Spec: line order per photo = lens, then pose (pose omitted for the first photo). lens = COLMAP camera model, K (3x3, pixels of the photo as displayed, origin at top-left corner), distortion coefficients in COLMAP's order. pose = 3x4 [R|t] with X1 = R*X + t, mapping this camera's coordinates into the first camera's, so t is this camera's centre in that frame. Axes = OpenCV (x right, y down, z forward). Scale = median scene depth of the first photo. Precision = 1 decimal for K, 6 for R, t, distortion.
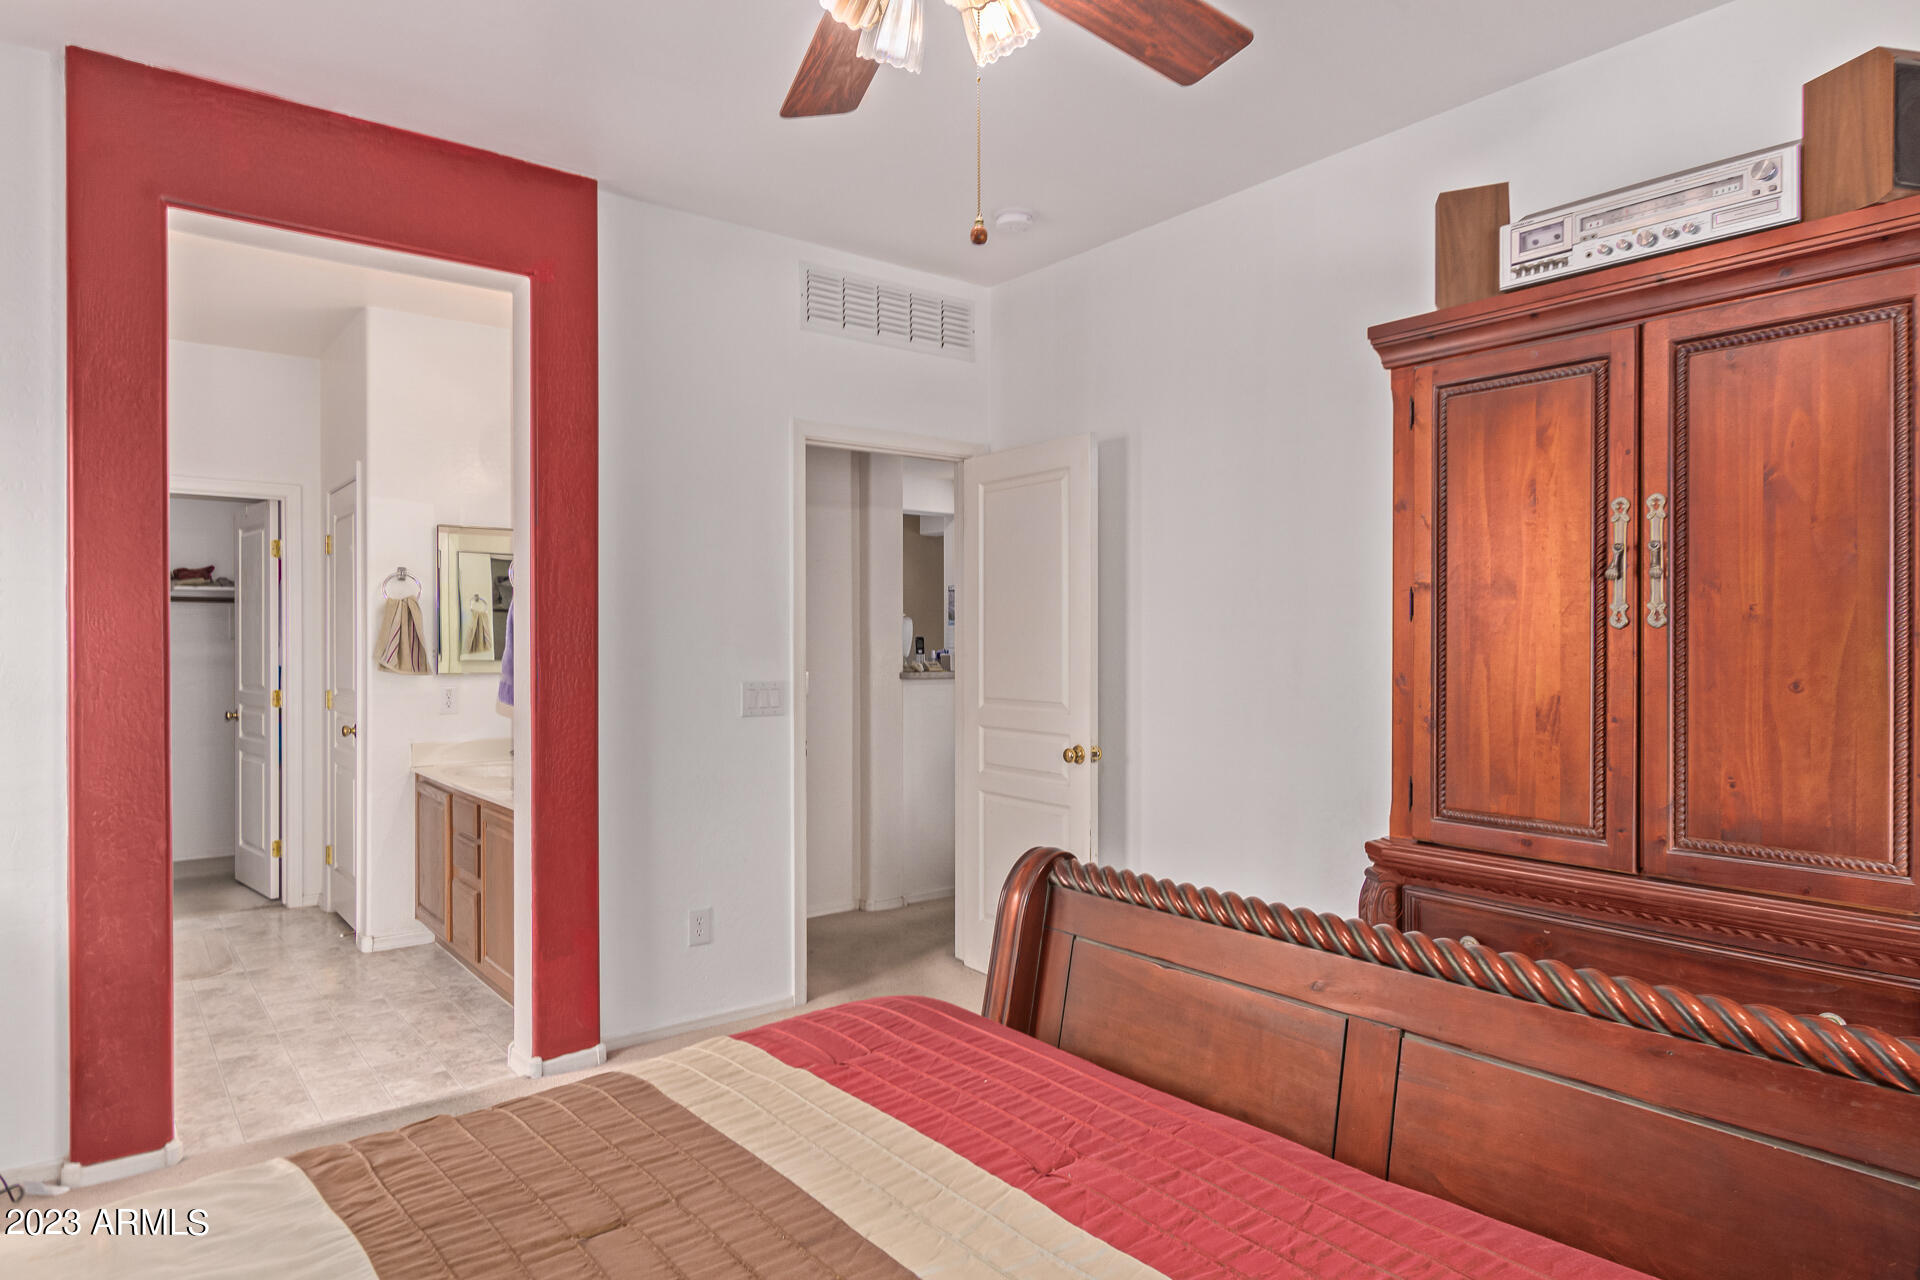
lens RADIAL K [[1148.7, 0, 960.9], [0, 1148.7, 647.2], [0, 0, 1]] dist [0.007319, 0.001168]
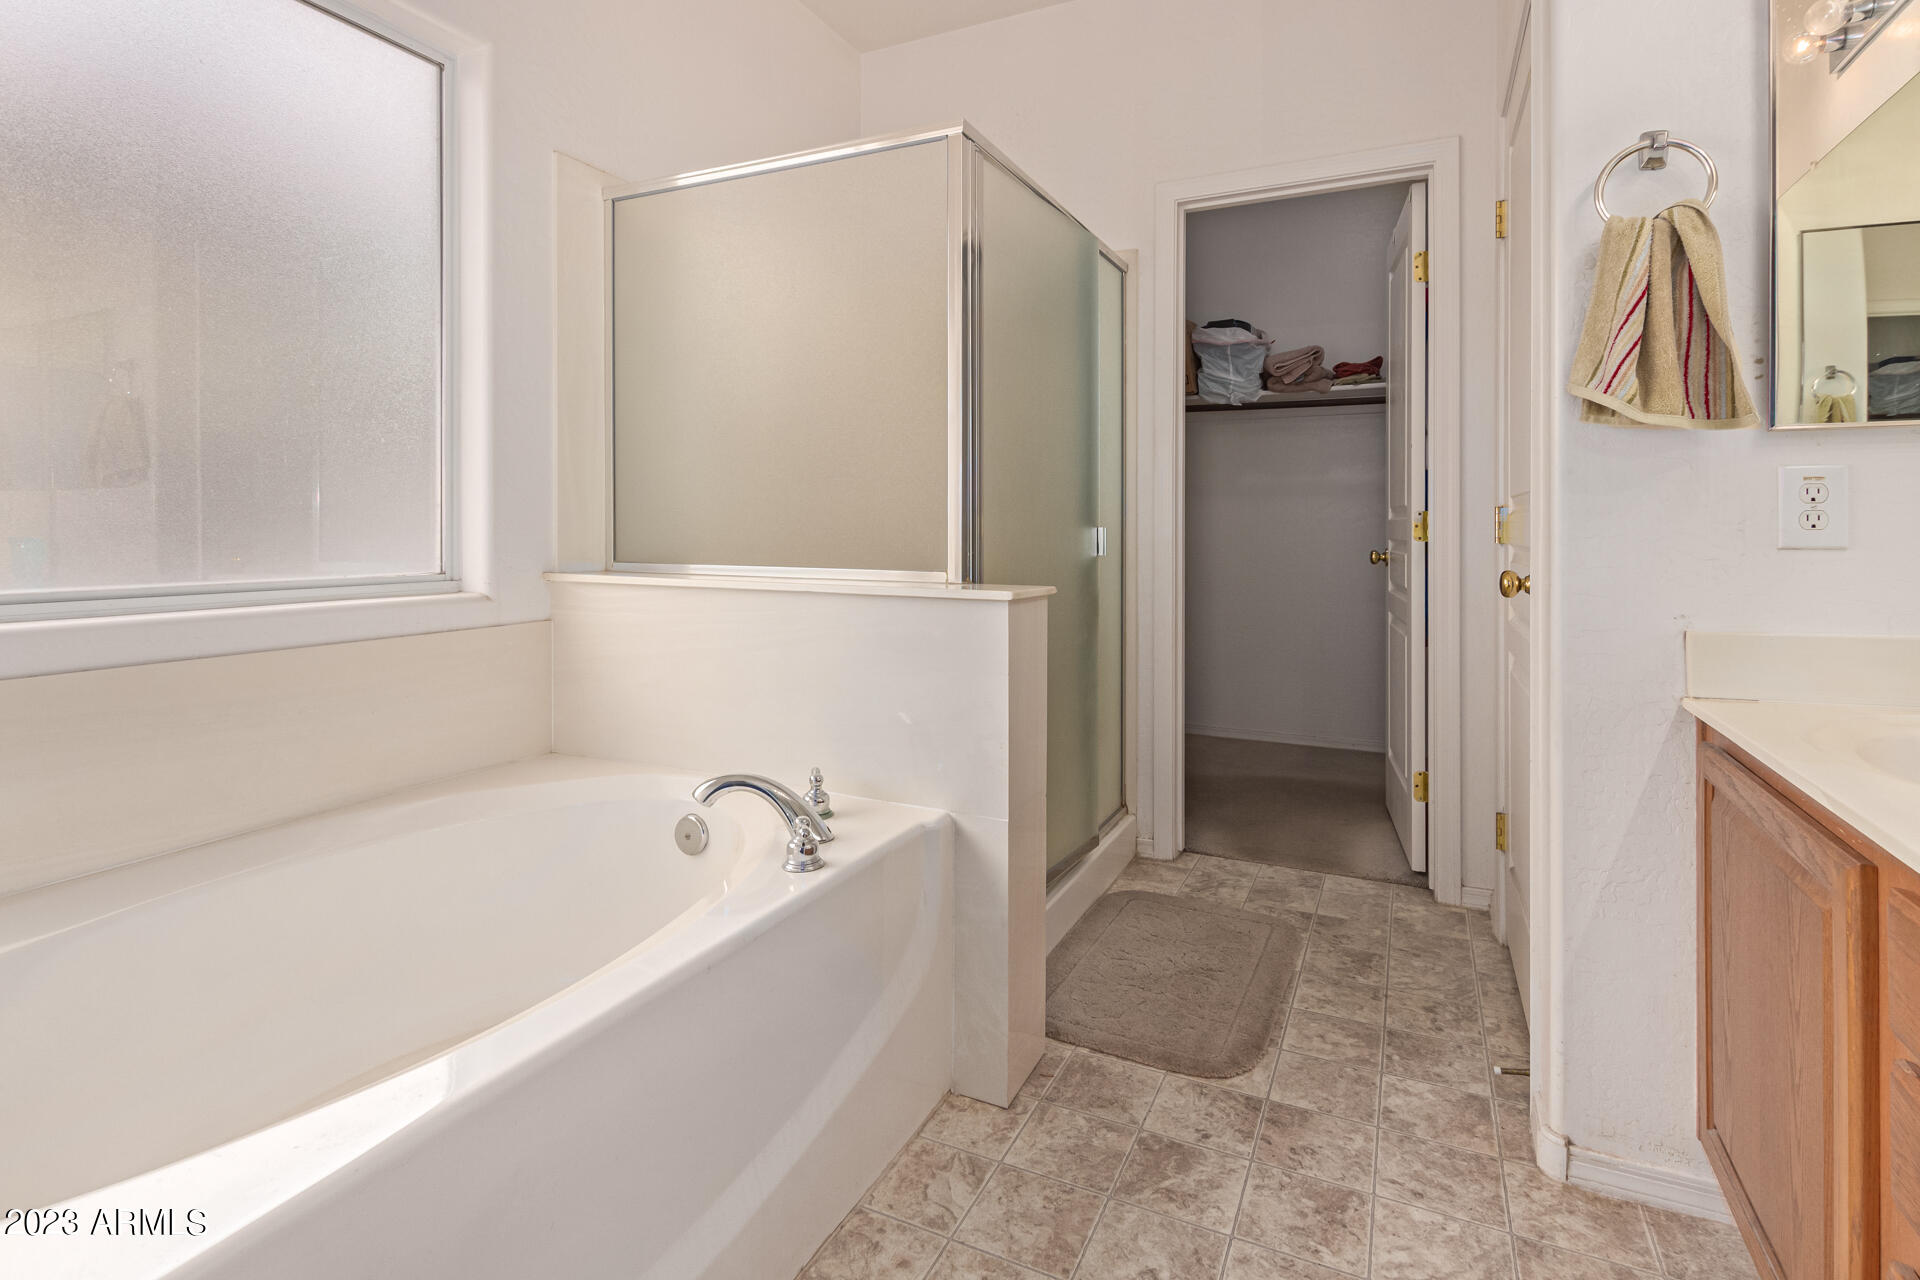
lens RADIAL K [[936.9, 0, 972.5], [0, 936.9, 524.0], [0, 0, 1]] dist [0.006197, -0.000924]
pose [[0.455542, -0.001383, -0.890213, -0.286131], [-0.004733, 0.999981, -0.003975, 0.048186], [0.890202, 0.006025, 0.455527, 0.602740]]
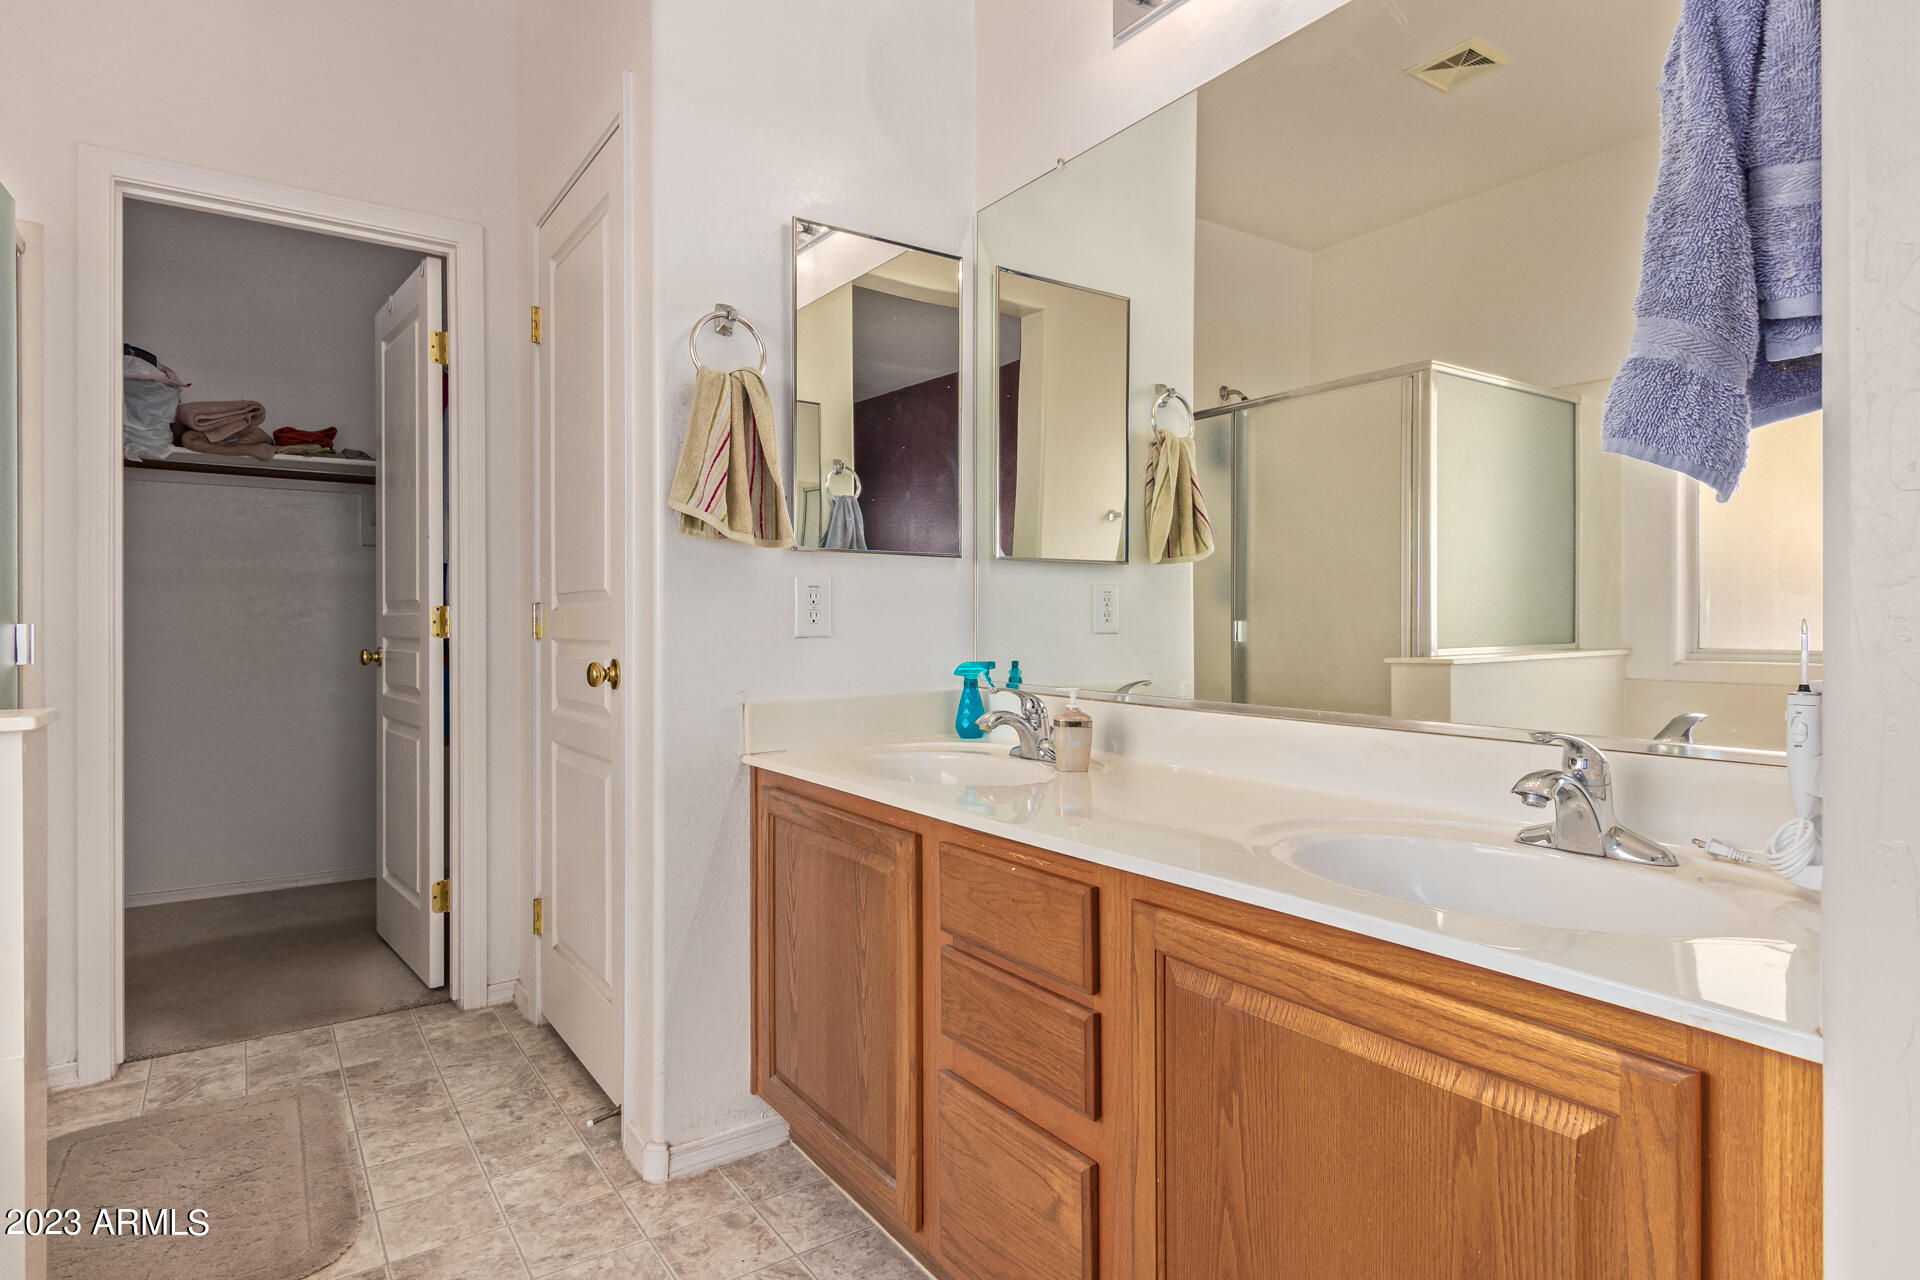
lens RADIAL K [[1035.8, 0, 965.0], [0, 1035.8, 625.0], [0, 0, 1]] dist [0.003928, 0.000409]
pose [[0.998966, -0.001072, -0.045454, -0.332357], [0.001012, 0.999999, -0.001331, 0.048695], [0.045456, 0.001284, 0.998966, 0.535131]]
